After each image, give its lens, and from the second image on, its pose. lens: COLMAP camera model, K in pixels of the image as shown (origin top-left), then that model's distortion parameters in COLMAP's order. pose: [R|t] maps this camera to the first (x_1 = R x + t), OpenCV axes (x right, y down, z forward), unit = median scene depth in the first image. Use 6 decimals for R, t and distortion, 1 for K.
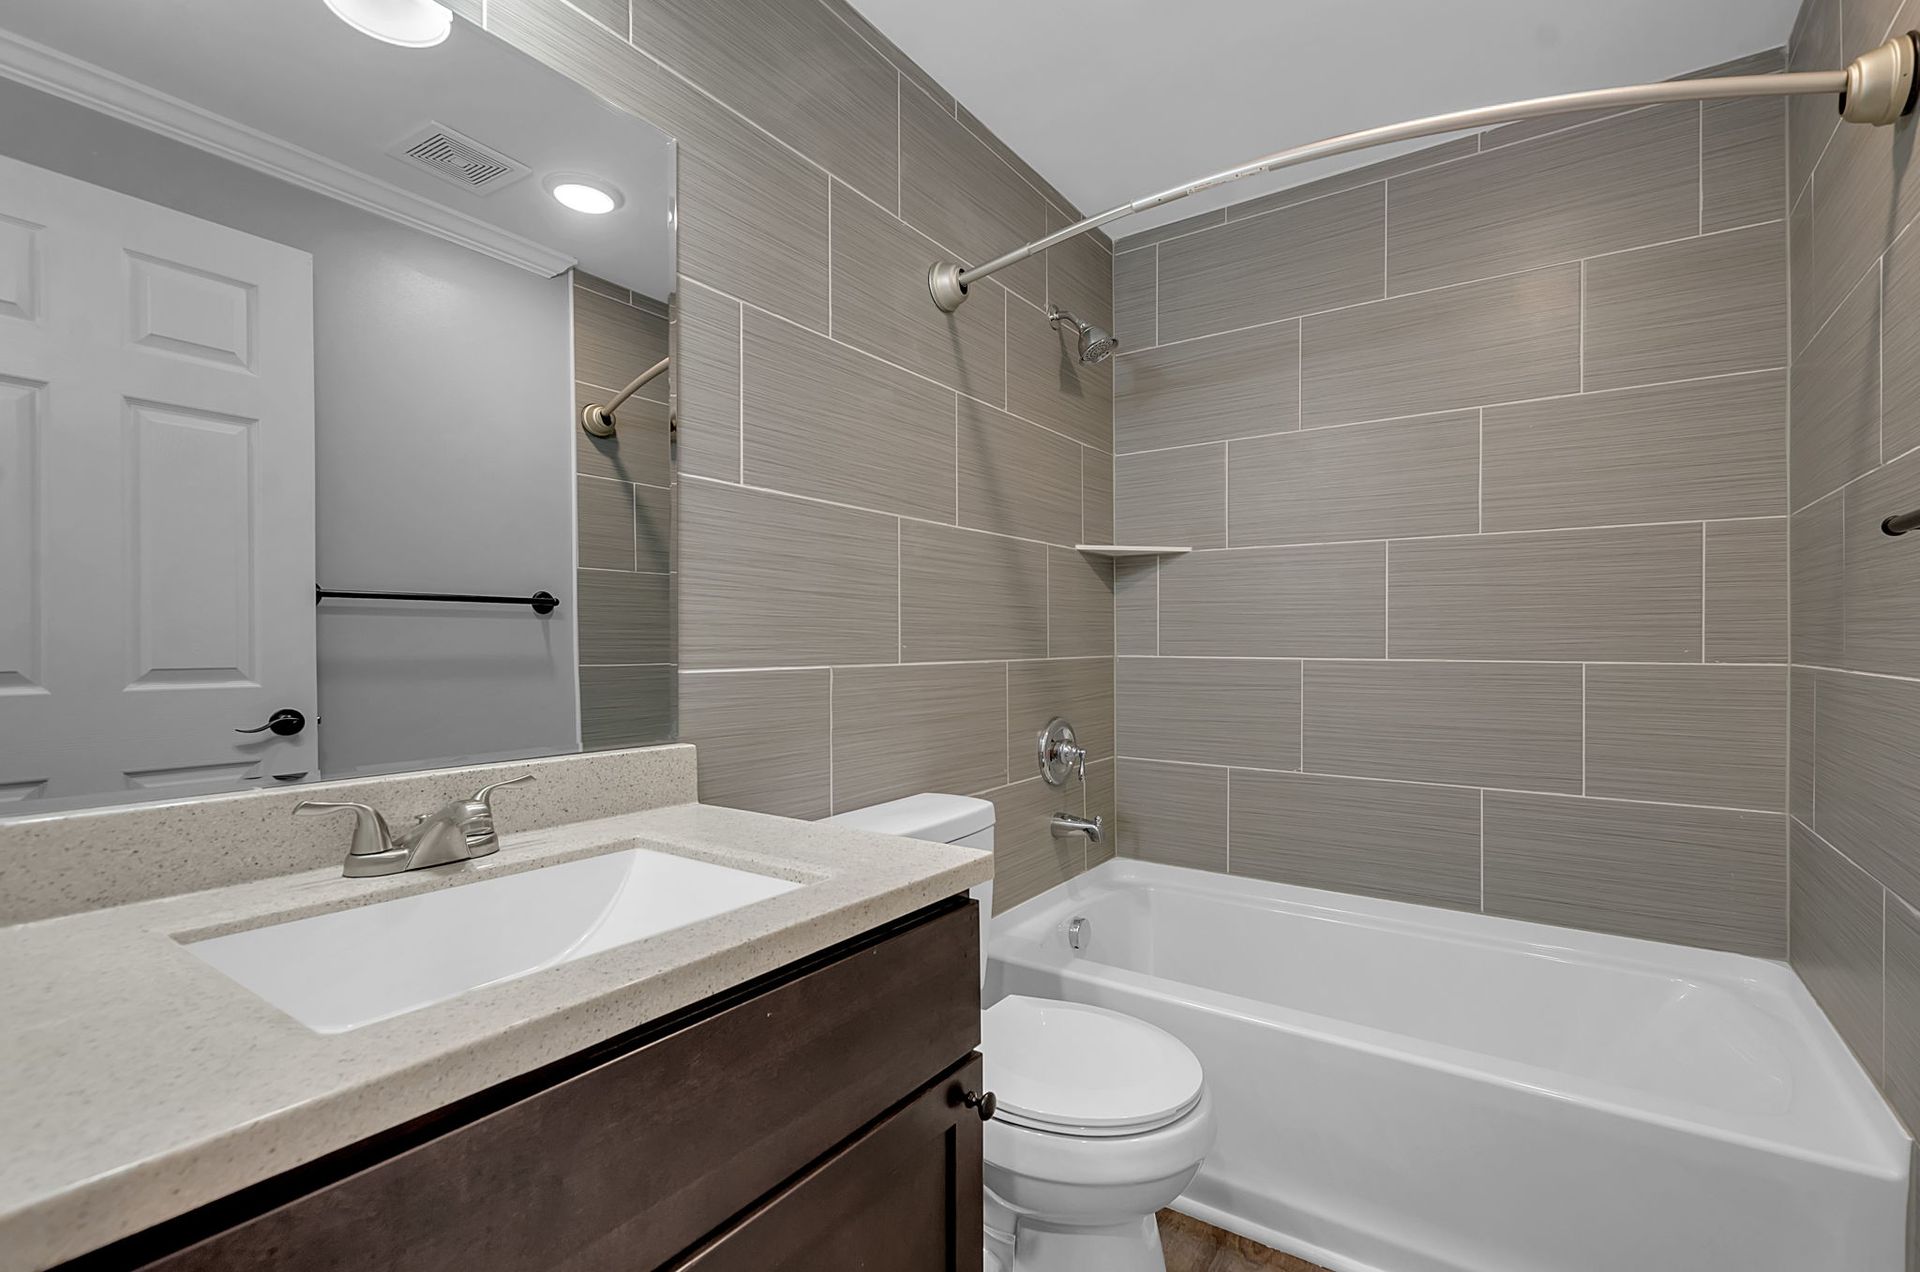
lens RADIAL K [[869.2, 0, 962.3], [0, 869.2, 635.4], [0, 0, 1]] dist [-0.018012, -0.000331]
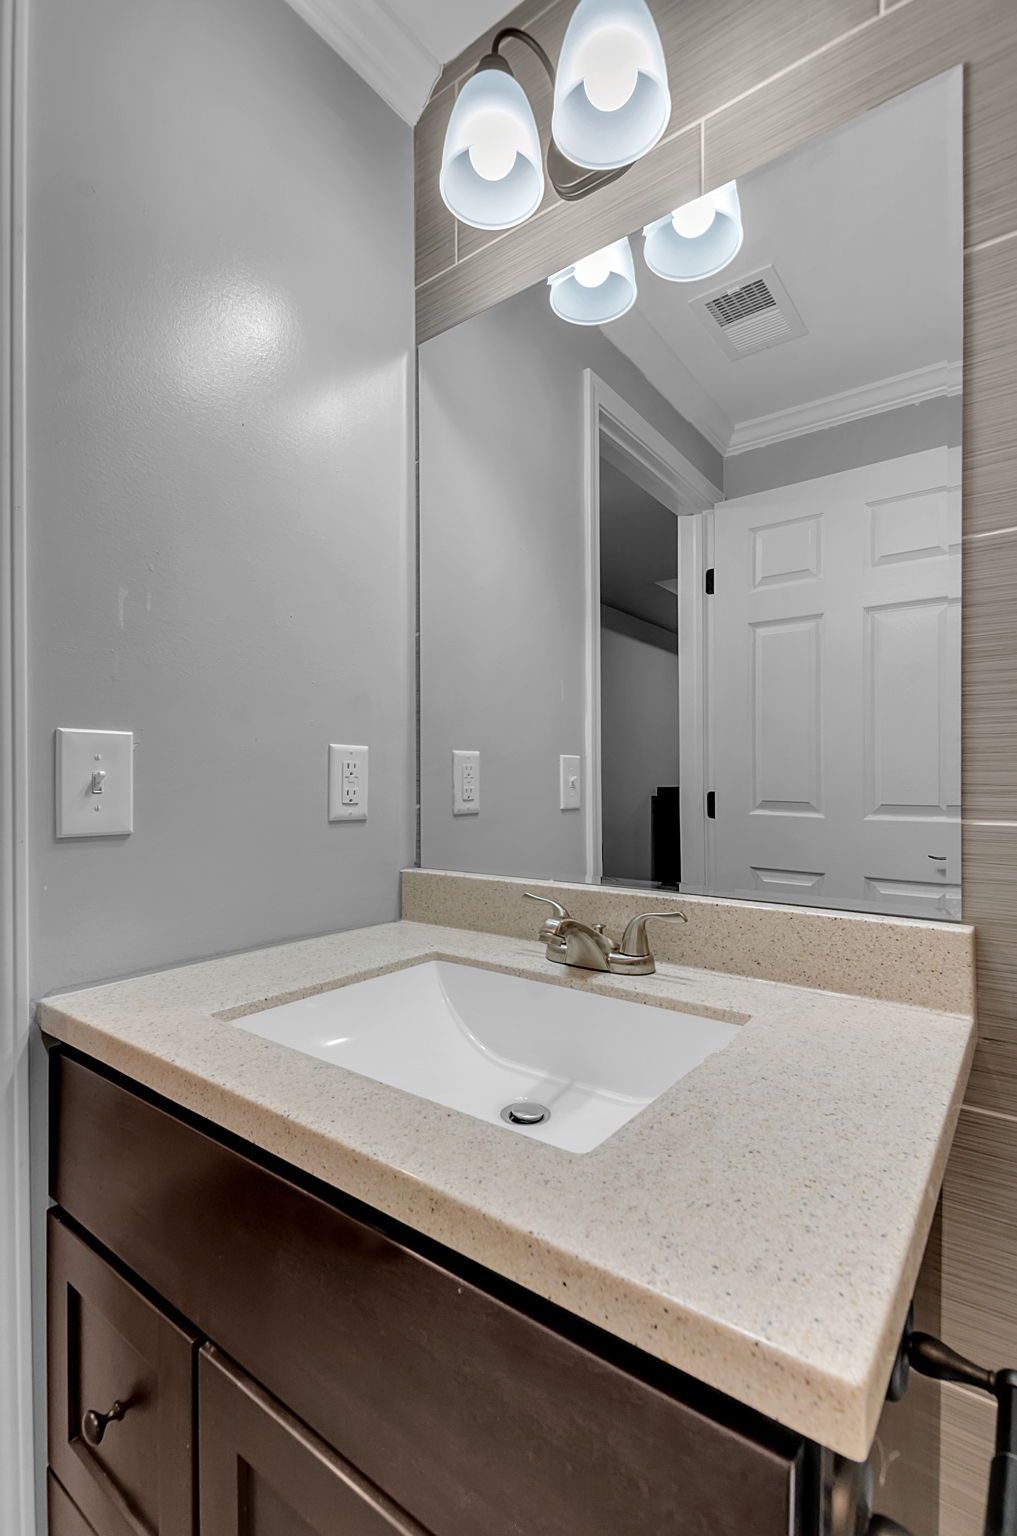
lens RADIAL K [[681.5, 0, 510.0], [0, 681.5, 782.1], [0, 0, 1]] dist [0.002515, -0.000157]
pose [[0.000127, -0.001721, -0.999999, 0.267421], [-0.003657, 0.999992, -0.001721, 0.014653], [0.999993, 0.003658, 0.000121, 0.763940]]
